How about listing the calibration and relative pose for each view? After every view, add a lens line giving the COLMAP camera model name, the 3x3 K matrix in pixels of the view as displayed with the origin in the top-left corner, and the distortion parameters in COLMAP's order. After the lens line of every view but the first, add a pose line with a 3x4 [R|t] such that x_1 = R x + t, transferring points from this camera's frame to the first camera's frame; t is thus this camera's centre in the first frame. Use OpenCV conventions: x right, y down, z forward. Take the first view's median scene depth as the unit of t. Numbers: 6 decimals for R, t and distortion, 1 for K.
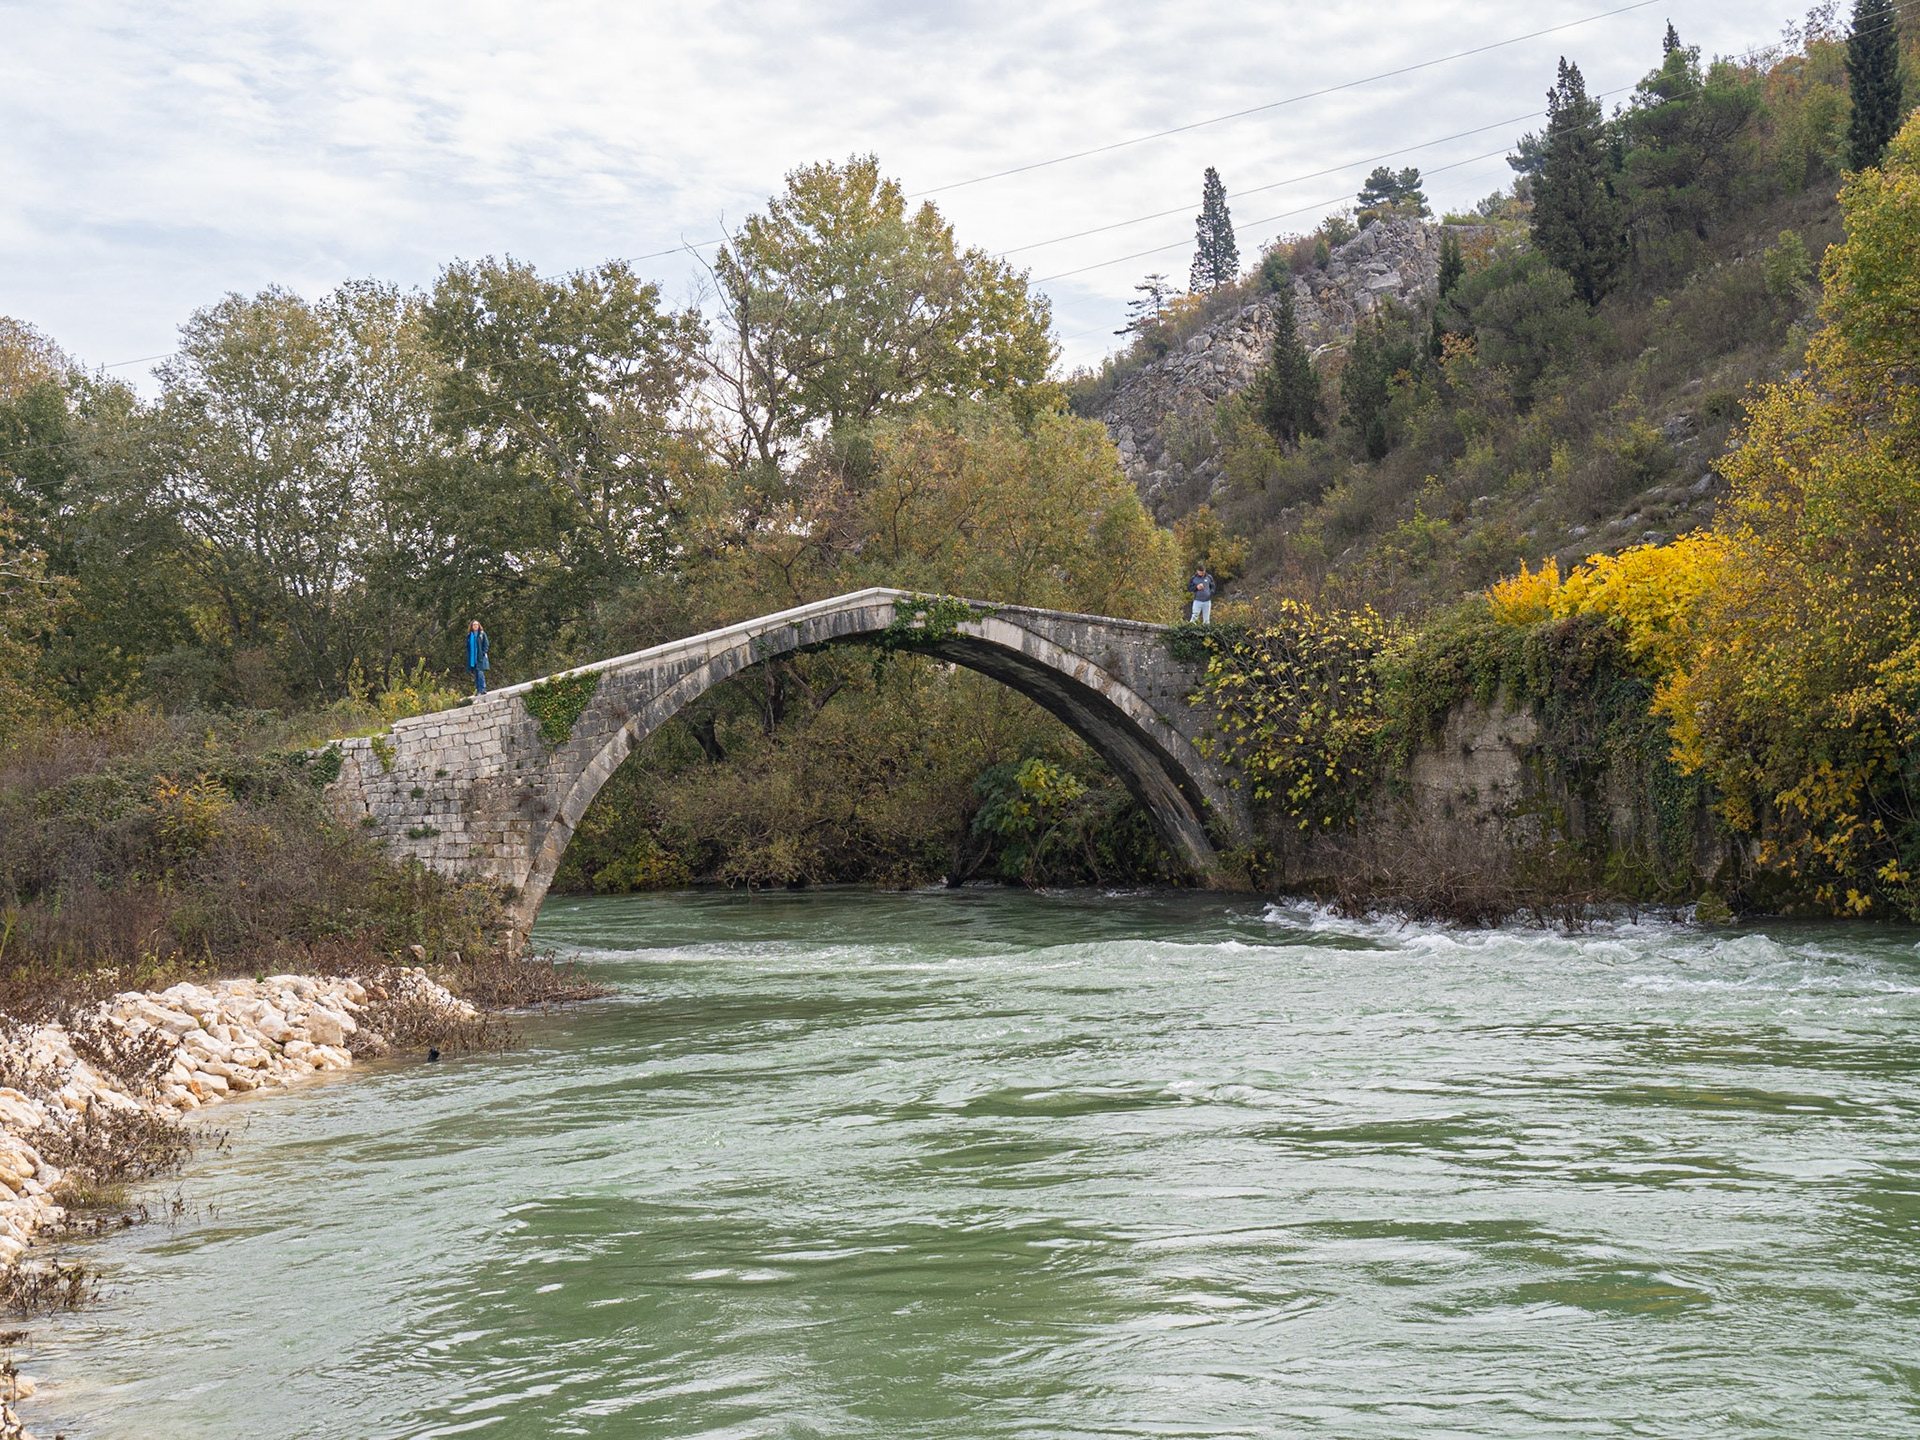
lens RADIAL K [[1690.5, 0, 959.5], [0, 1690.5, 698.1], [0, 0, 1]] dist [-0.021503, 0.011572]
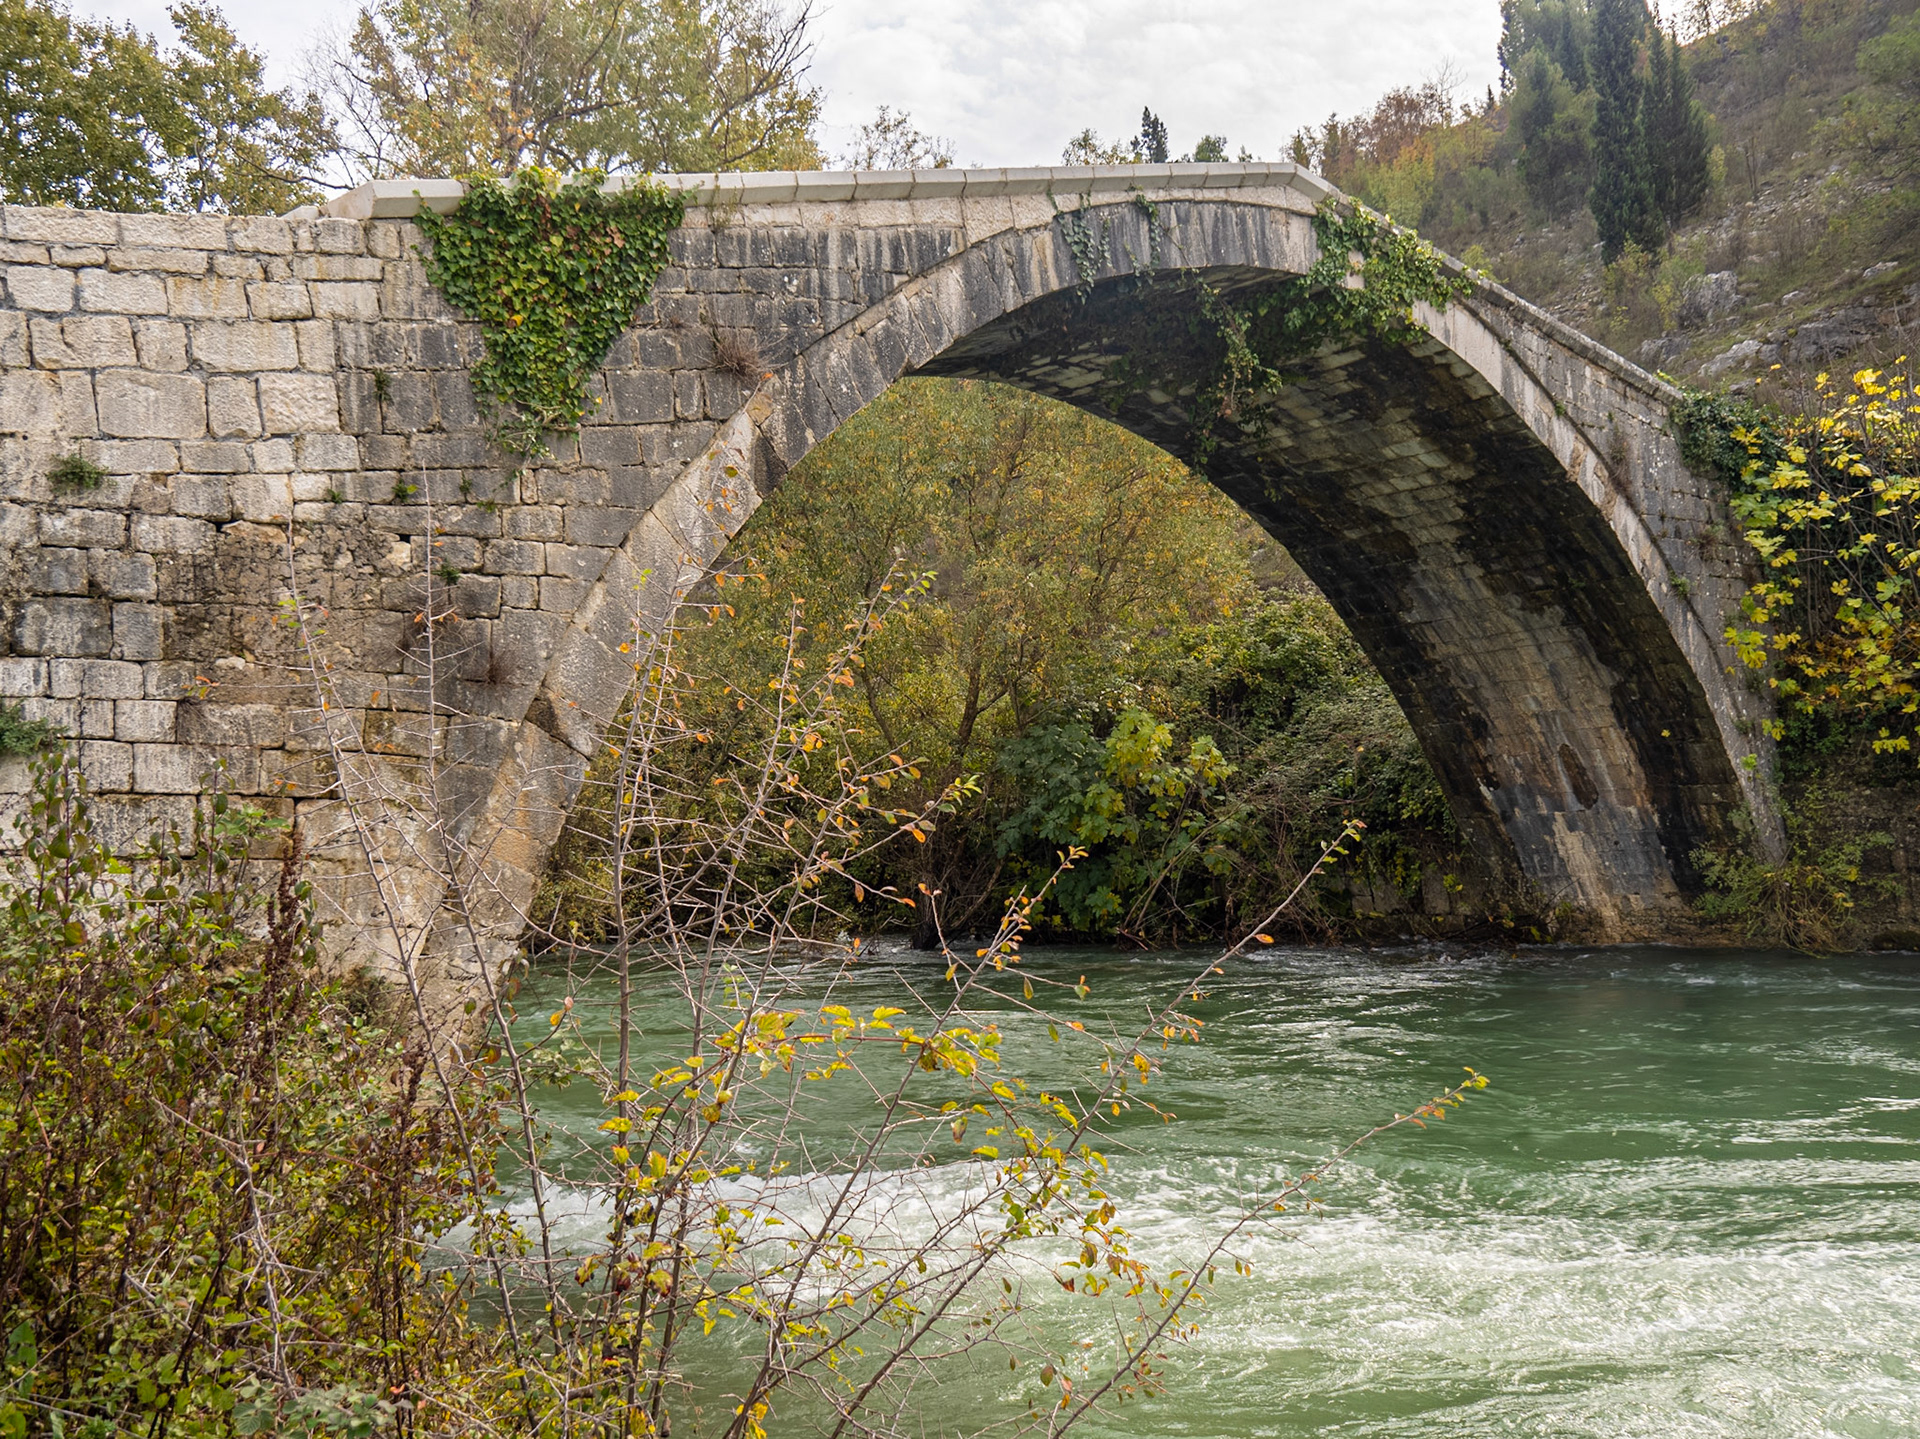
lens RADIAL K [[1690.5, 0, 959.5], [0, 1690.5, 697.6], [0, 0, 1]] dist [-0.021503, 0.011572]
pose [[0.957342, 0.025848, 0.287800, -0.247649], [-0.016065, 0.999212, -0.036301, 0.076497], [-0.288511, 0.030129, 0.957002, 0.722139]]
